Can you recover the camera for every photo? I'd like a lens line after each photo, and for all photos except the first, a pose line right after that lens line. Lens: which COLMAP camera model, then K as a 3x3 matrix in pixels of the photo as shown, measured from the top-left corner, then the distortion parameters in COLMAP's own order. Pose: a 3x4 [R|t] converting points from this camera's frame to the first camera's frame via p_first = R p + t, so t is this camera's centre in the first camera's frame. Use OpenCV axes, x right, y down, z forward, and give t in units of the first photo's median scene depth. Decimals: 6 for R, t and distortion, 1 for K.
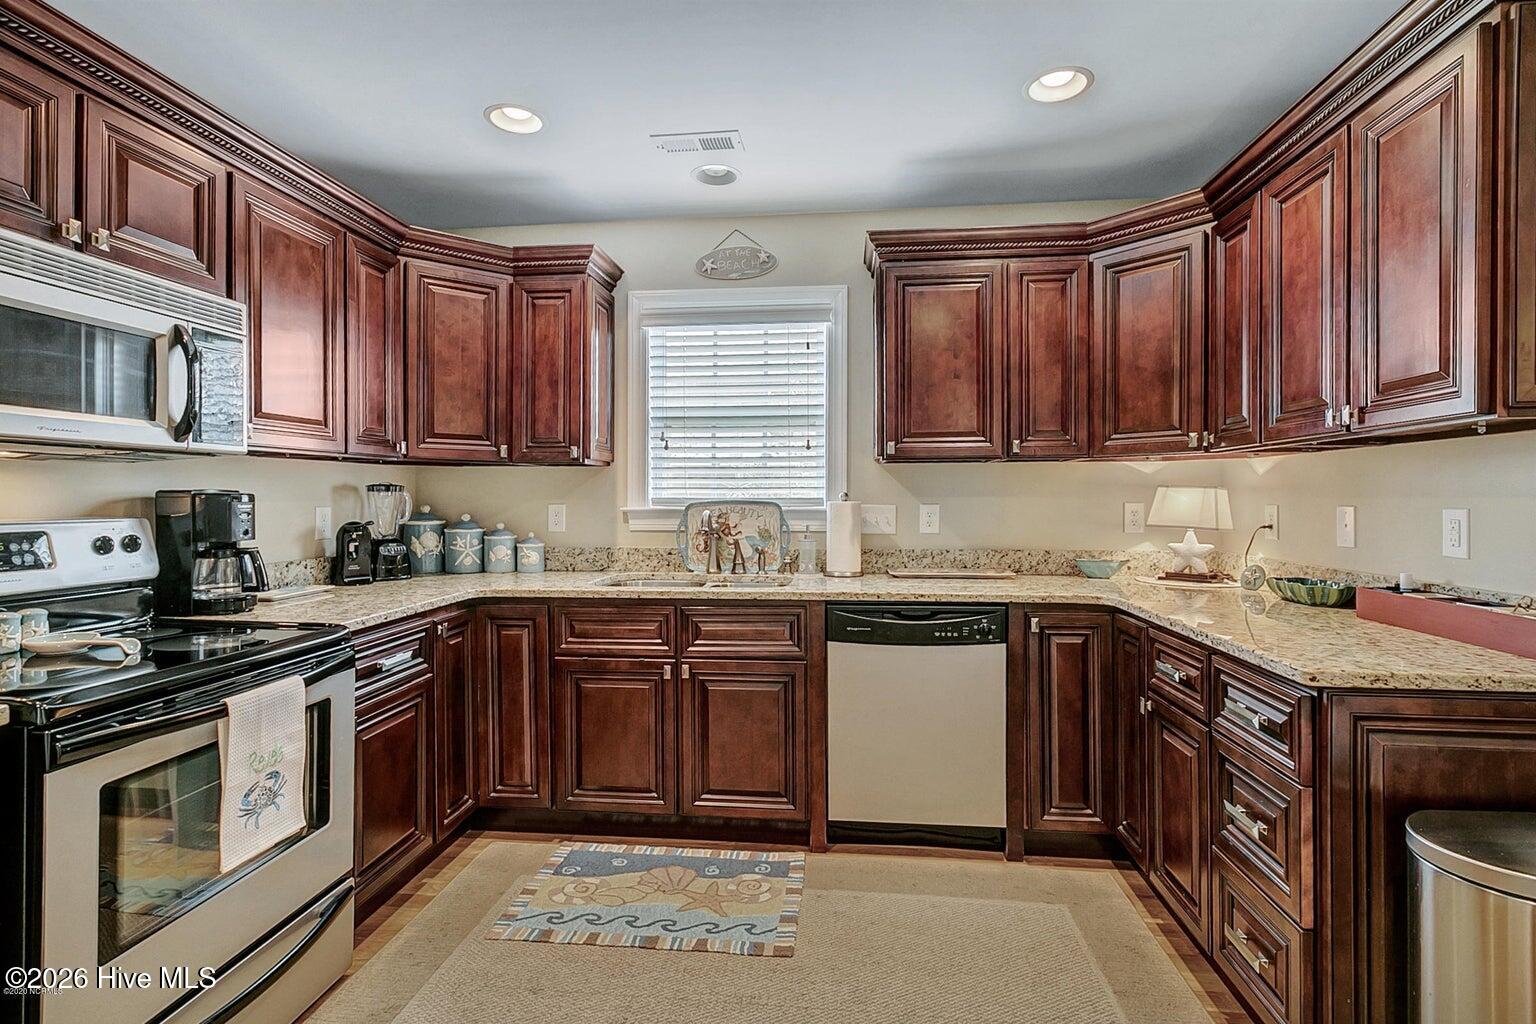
lens RADIAL K [[726.7, 0, 770.0], [0, 726.7, 498.0], [0, 0, 1]] dist [-0.001750, 0.000149]
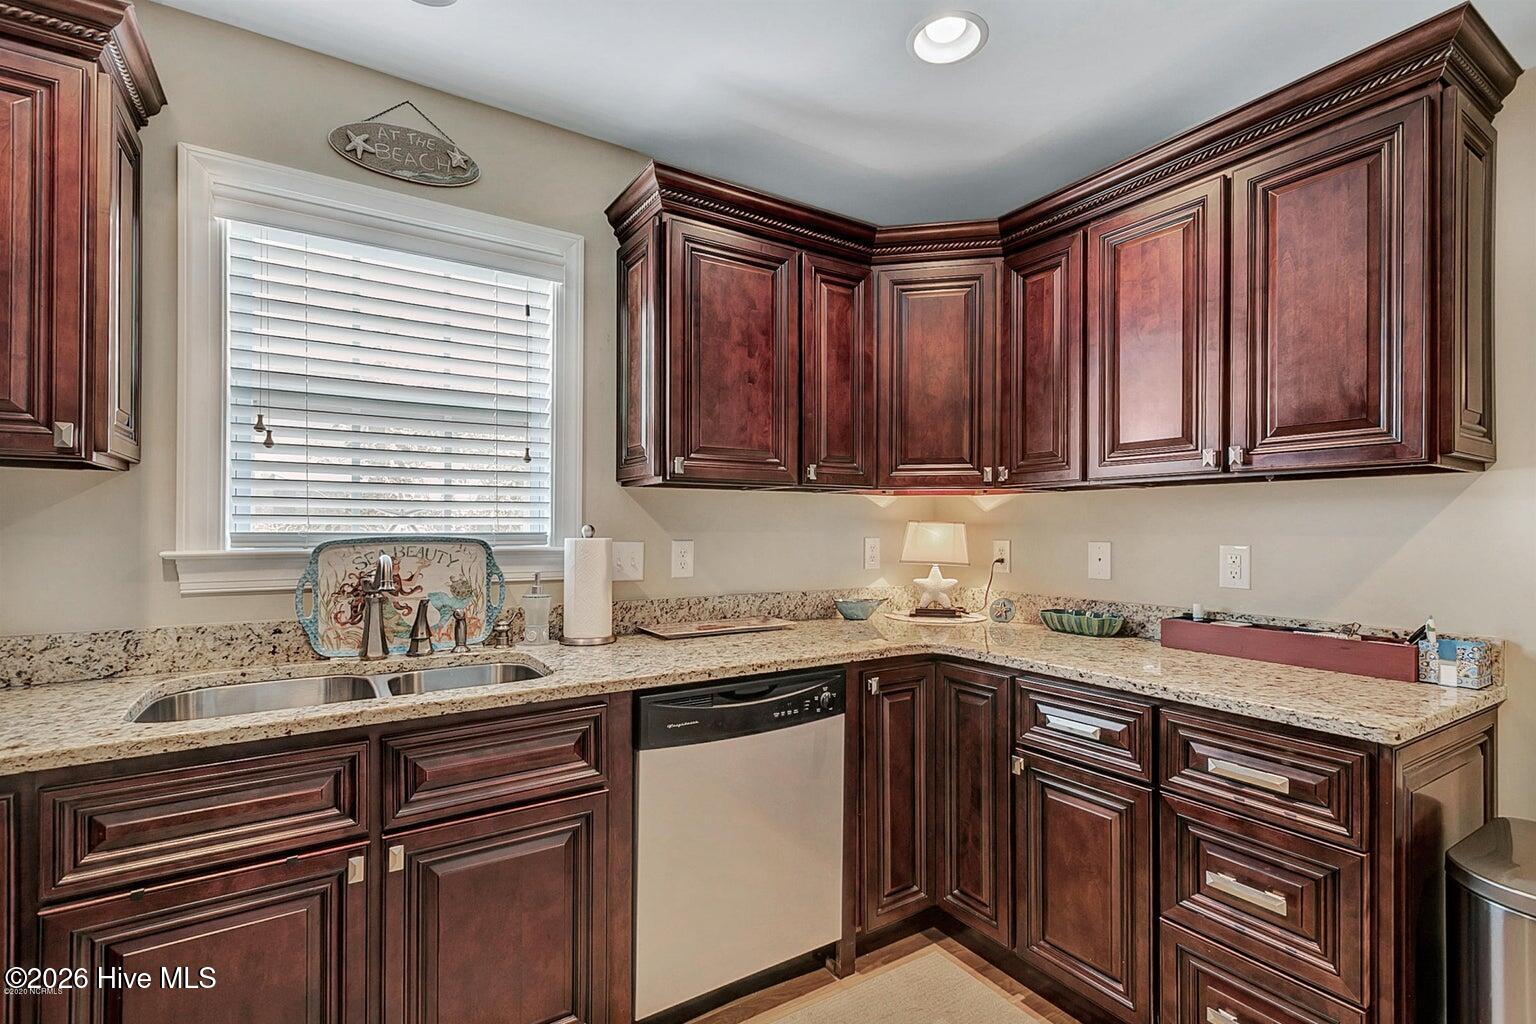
lens RADIAL K [[702.9, 0, 767.0], [0, 702.9, 526.9], [0, 0, 1]] dist [0.003472, 0.001019]
pose [[0.781374, 0.004508, 0.624047, -0.207027], [-0.003907, 0.999990, -0.002331, -0.005448], [-0.624051, -0.000617, 0.781383, 0.383322]]
